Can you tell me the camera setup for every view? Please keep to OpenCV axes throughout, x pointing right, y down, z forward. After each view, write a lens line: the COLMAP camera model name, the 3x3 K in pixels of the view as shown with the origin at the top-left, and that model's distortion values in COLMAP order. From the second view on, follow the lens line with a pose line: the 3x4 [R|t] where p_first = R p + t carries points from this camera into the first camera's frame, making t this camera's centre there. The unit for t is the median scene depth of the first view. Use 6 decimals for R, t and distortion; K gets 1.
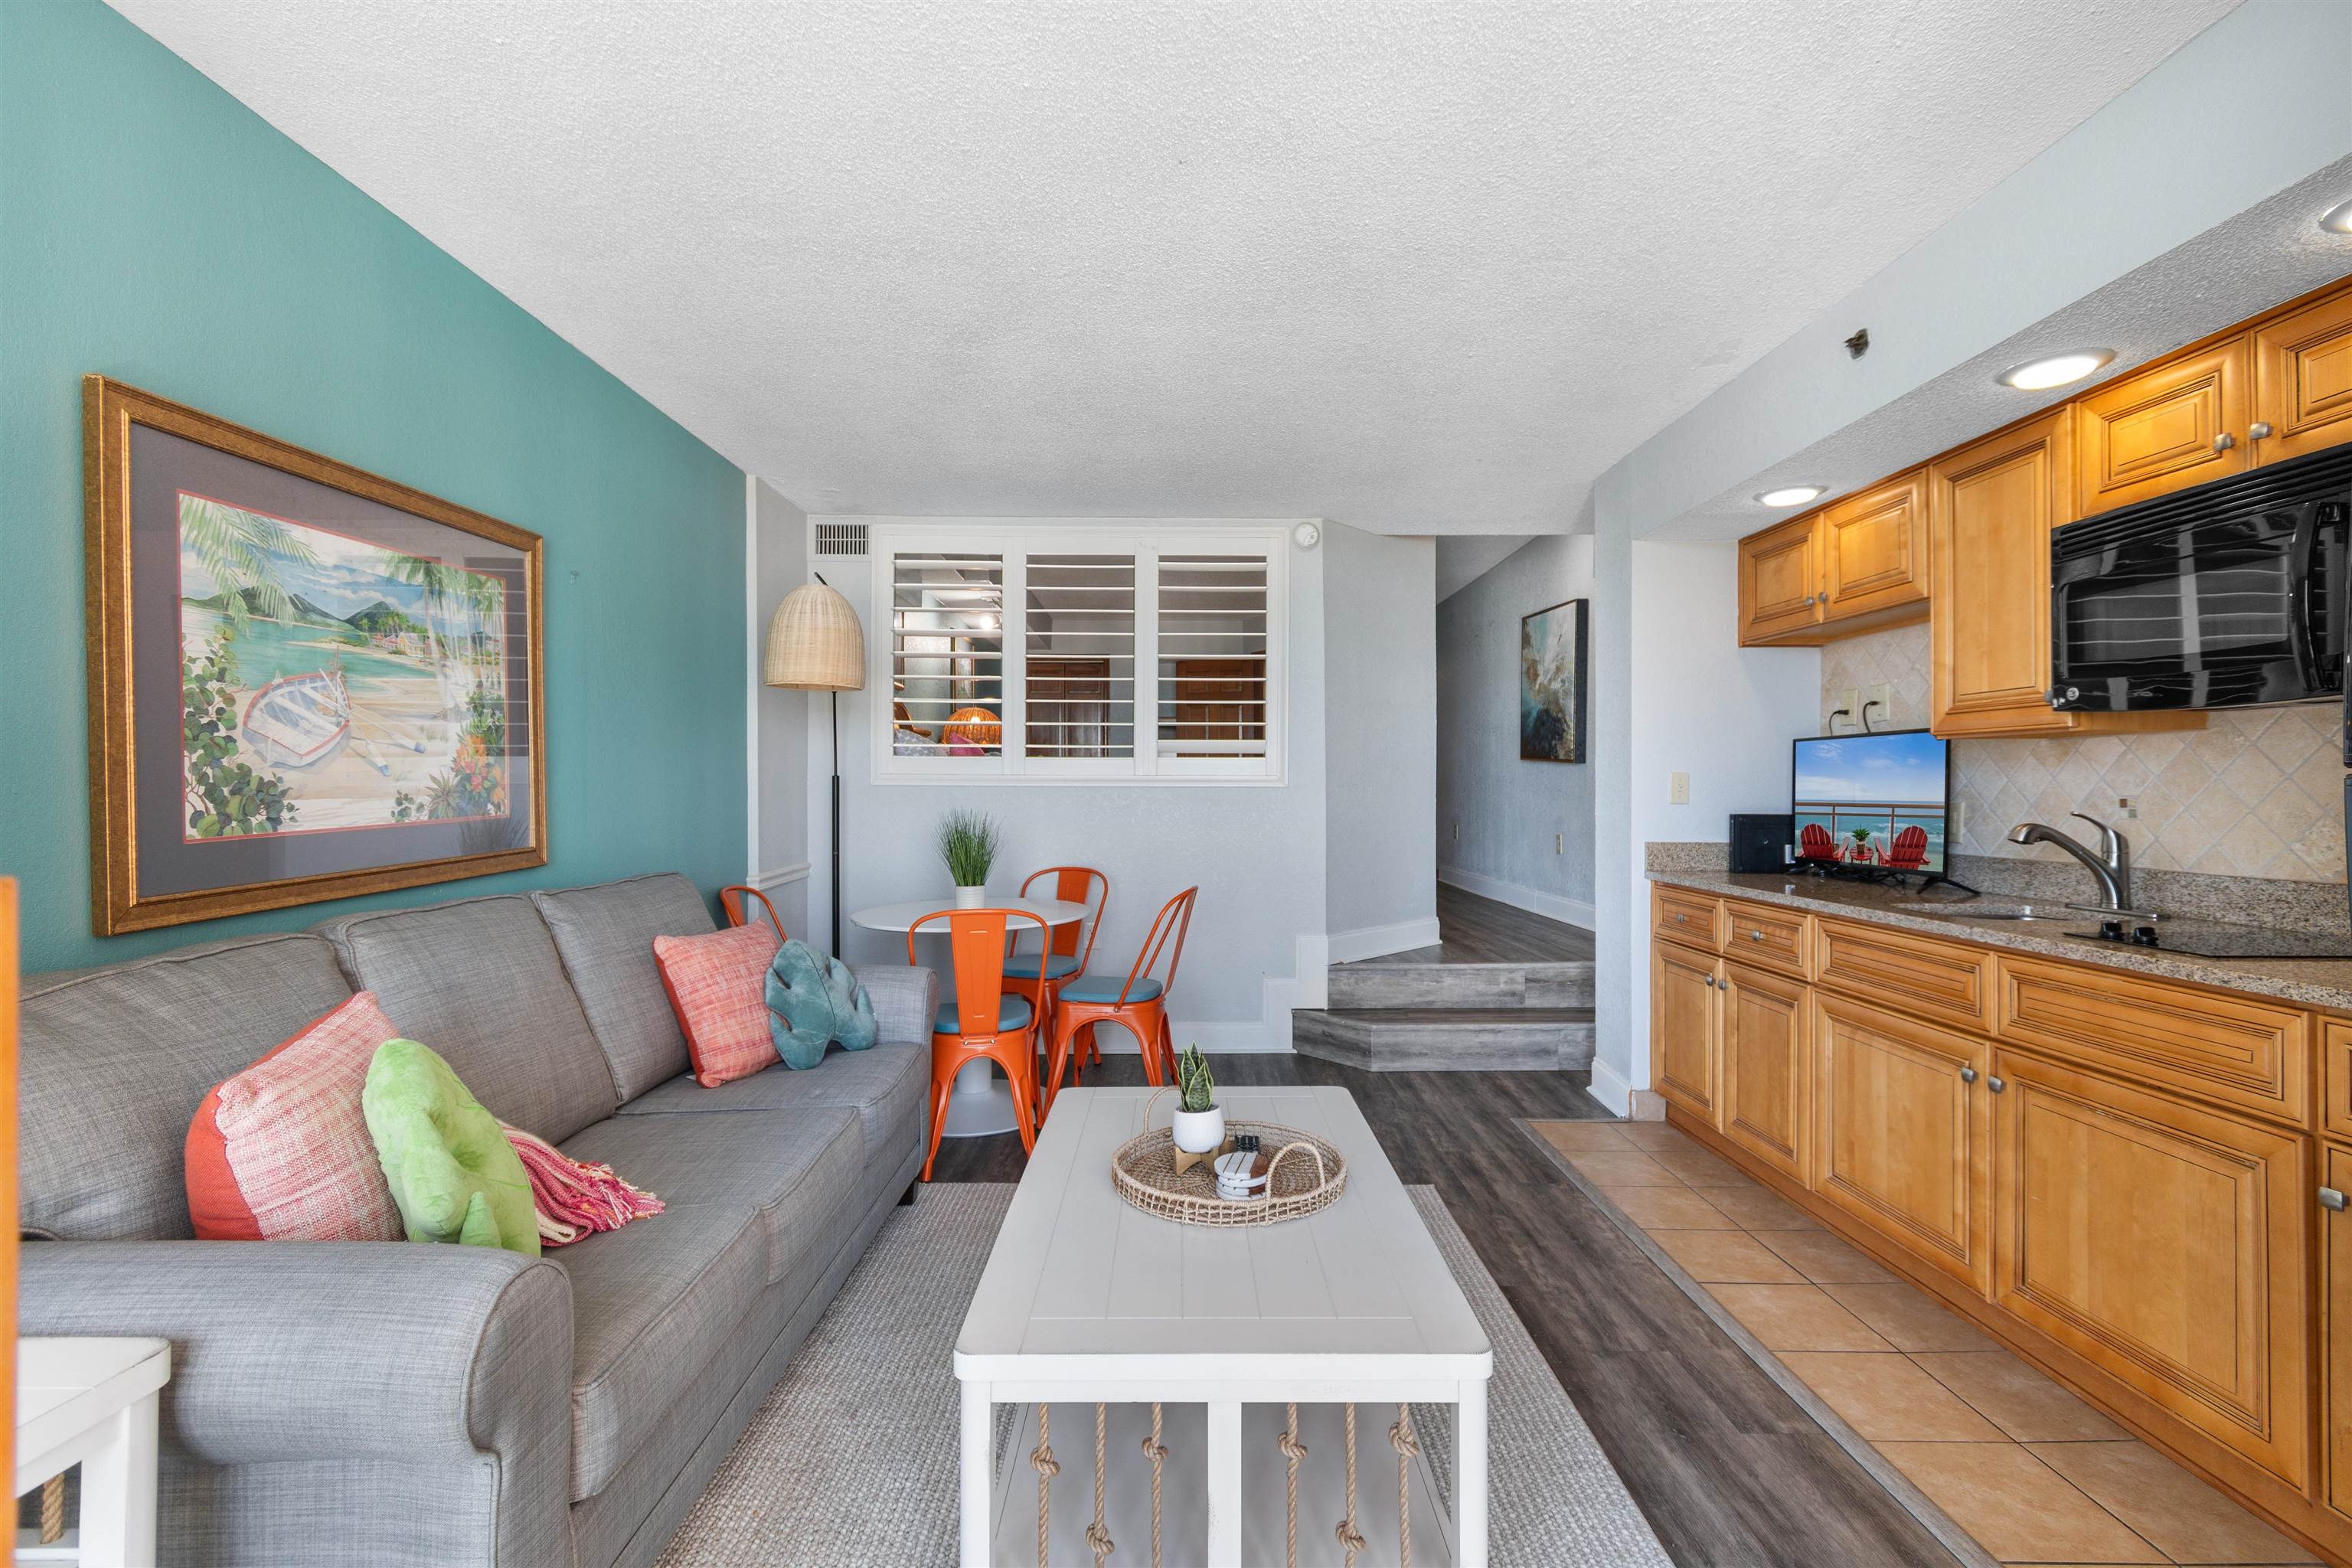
lens RADIAL K [[1038.4, 0, 1183.7], [0, 1038.4, 785.7], [0, 0, 1]] dist [0.008579, -0.003527]
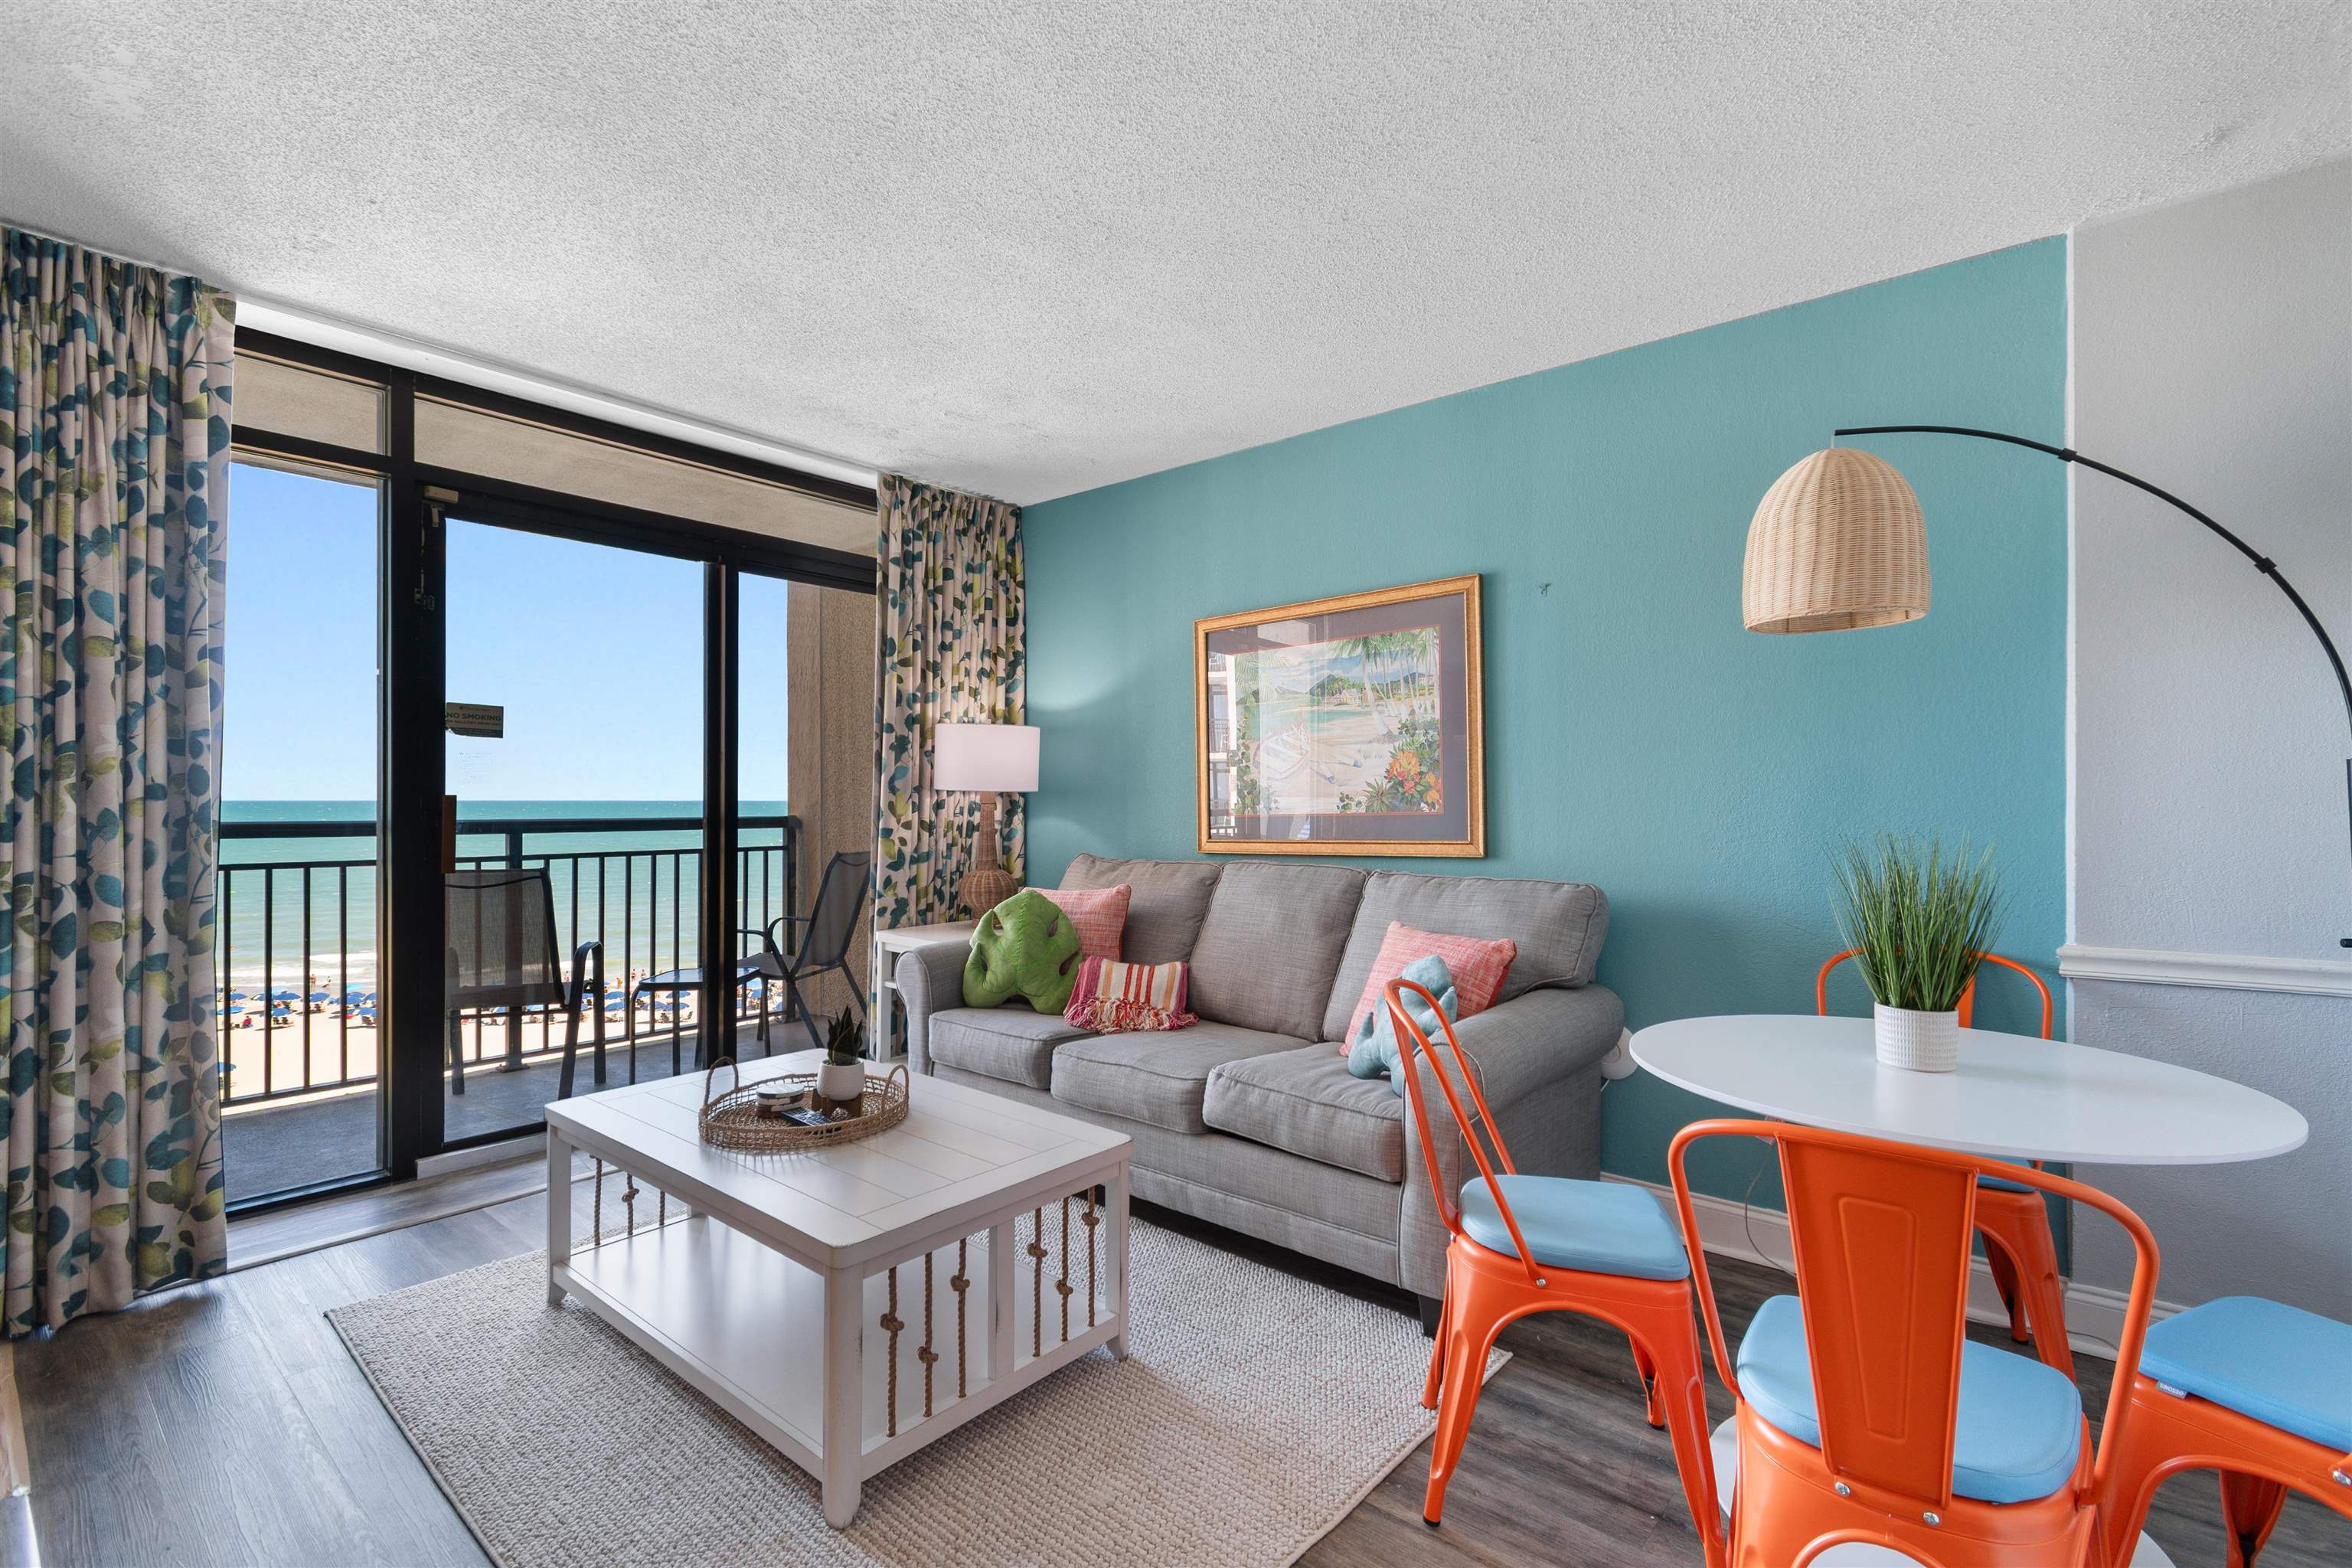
lens RADIAL K [[1038.4, 0, 1205.2], [0, 1038.4, 807.8], [0, 0, 1]] dist [0.008579, -0.003527]
pose [[-0.647963, 0.004908, -0.761656, 0.479593], [-0.003577, 0.999949, 0.009487, 0.011705], [0.761664, 0.008872, -0.647912, 1.580462]]
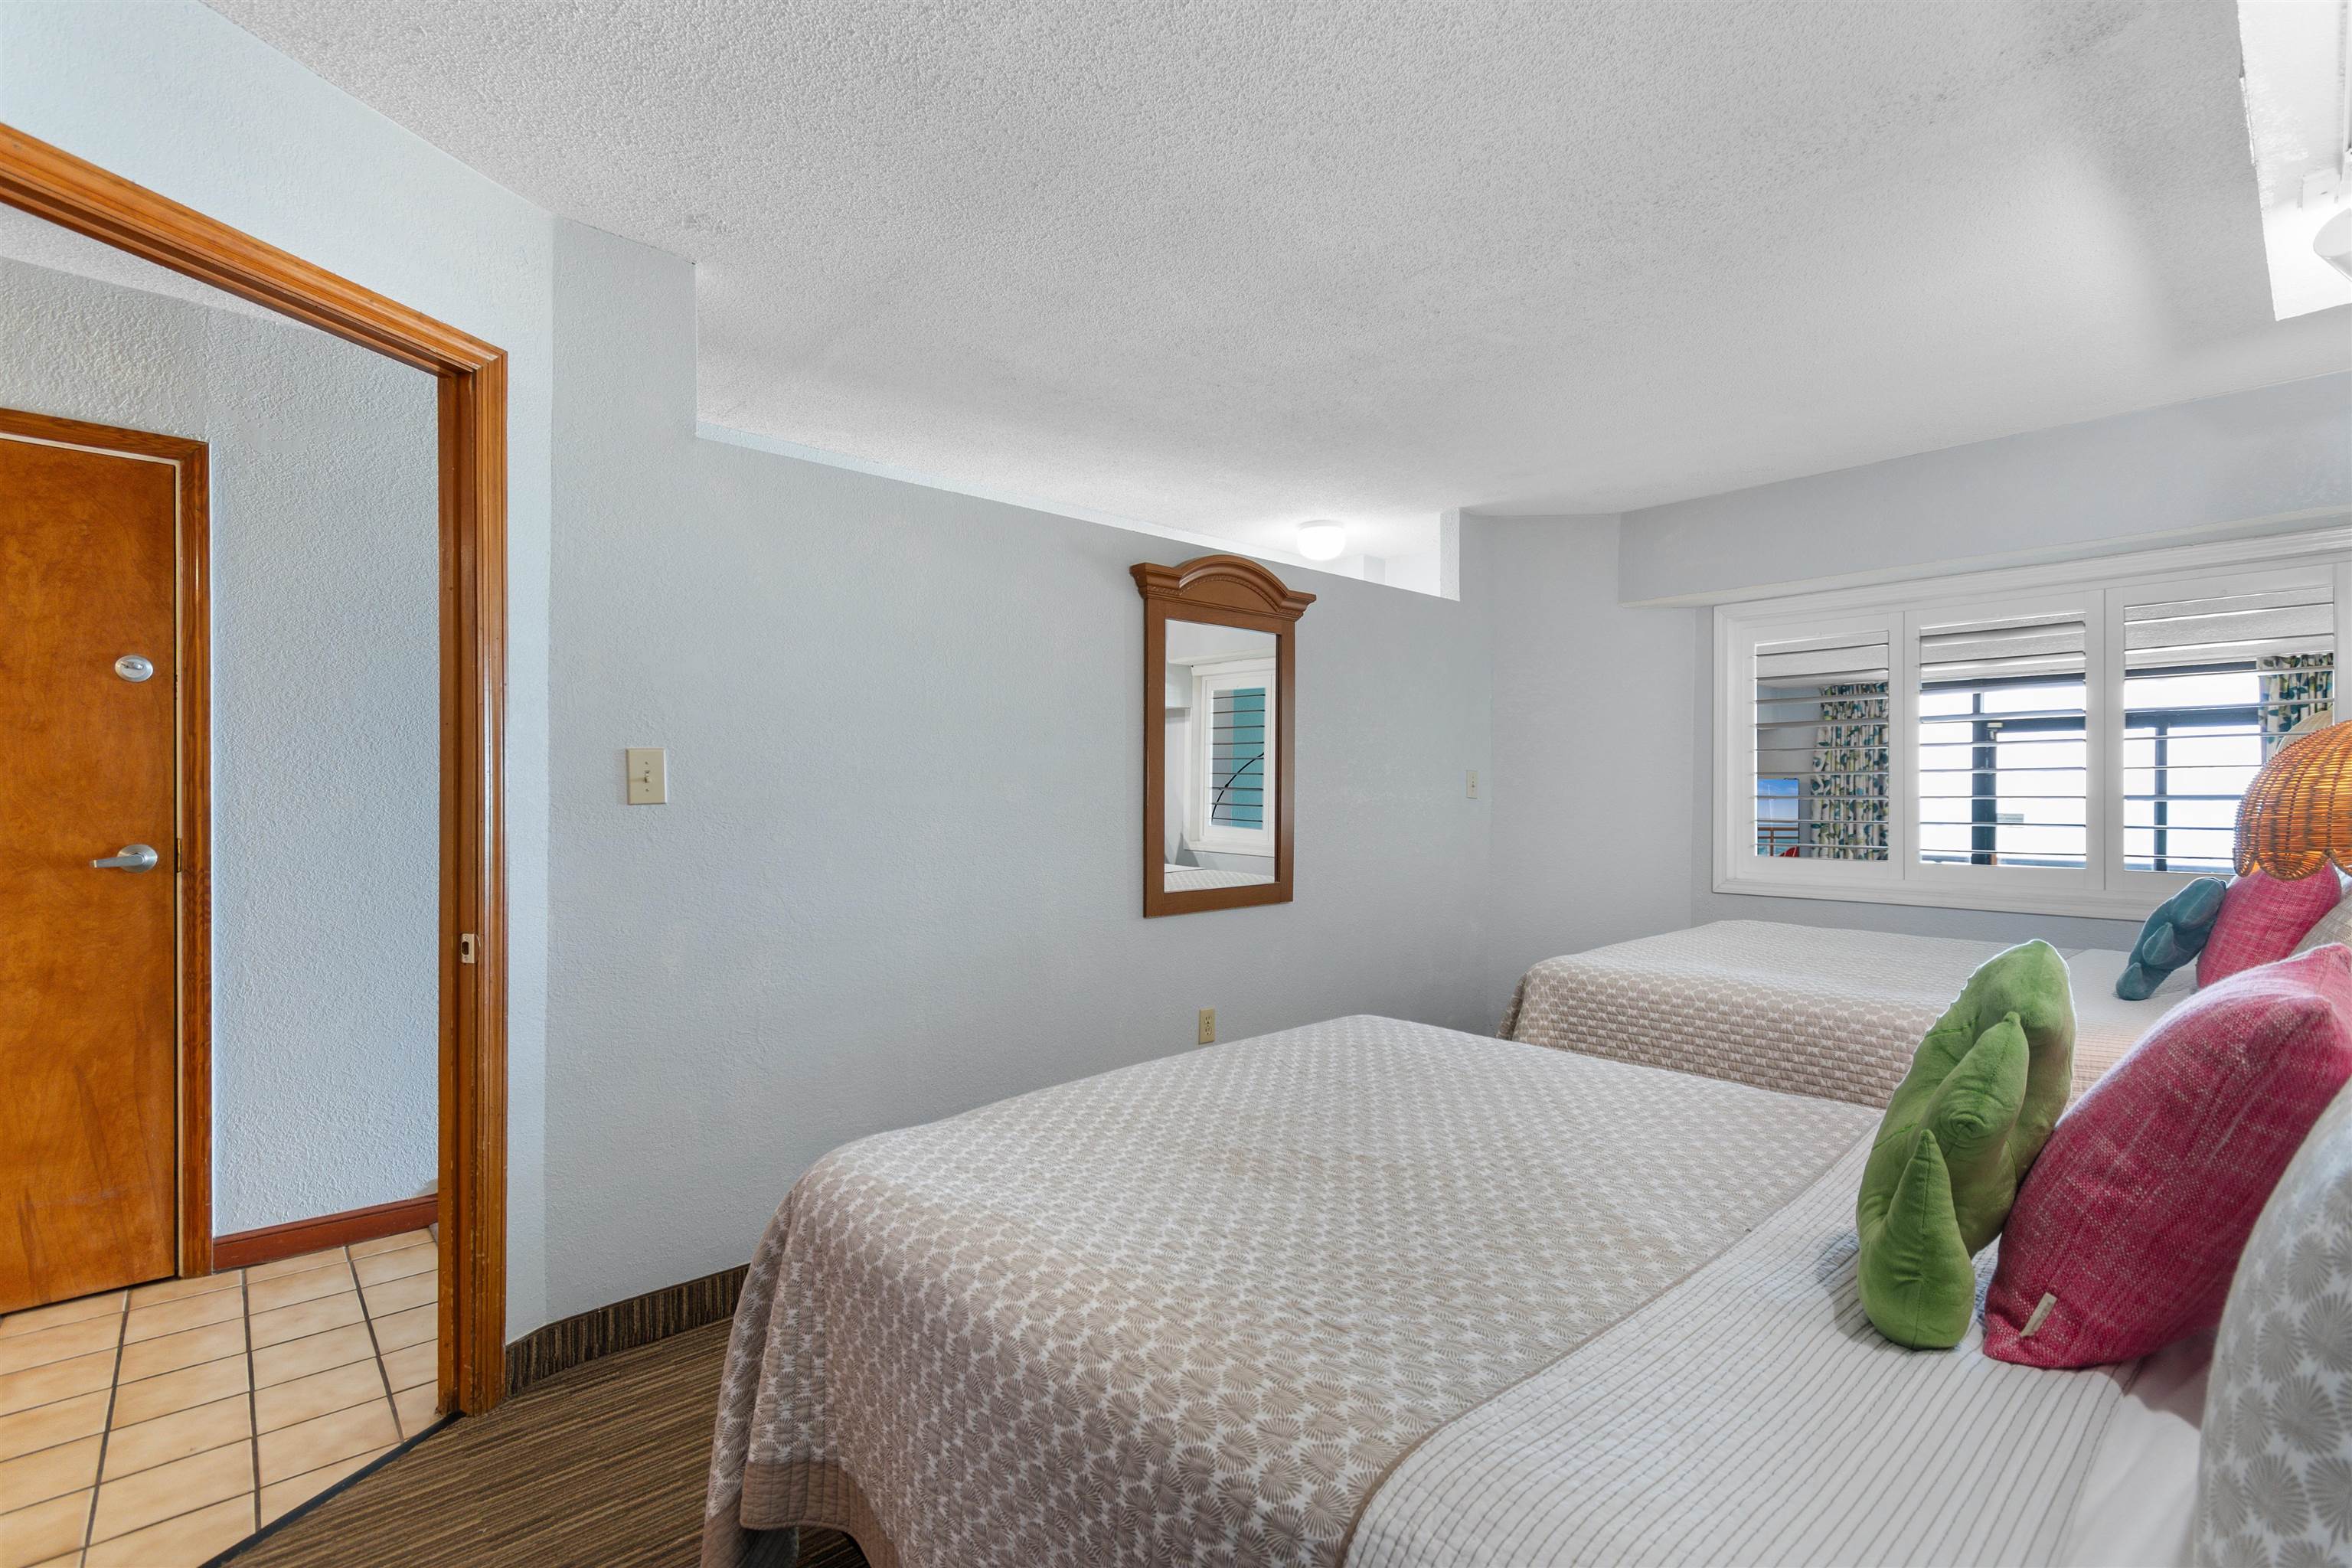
lens RADIAL K [[1038.4, 0, 1188.6], [0, 1038.4, 791.9], [0, 0, 1]] dist [0.008579, -0.003527]
pose [[-0.636767, -0.003720, 0.771048, -0.650308], [-0.000771, 0.999991, 0.004187, -0.164289], [-0.771056, 0.002072, -0.636764, 3.593225]]
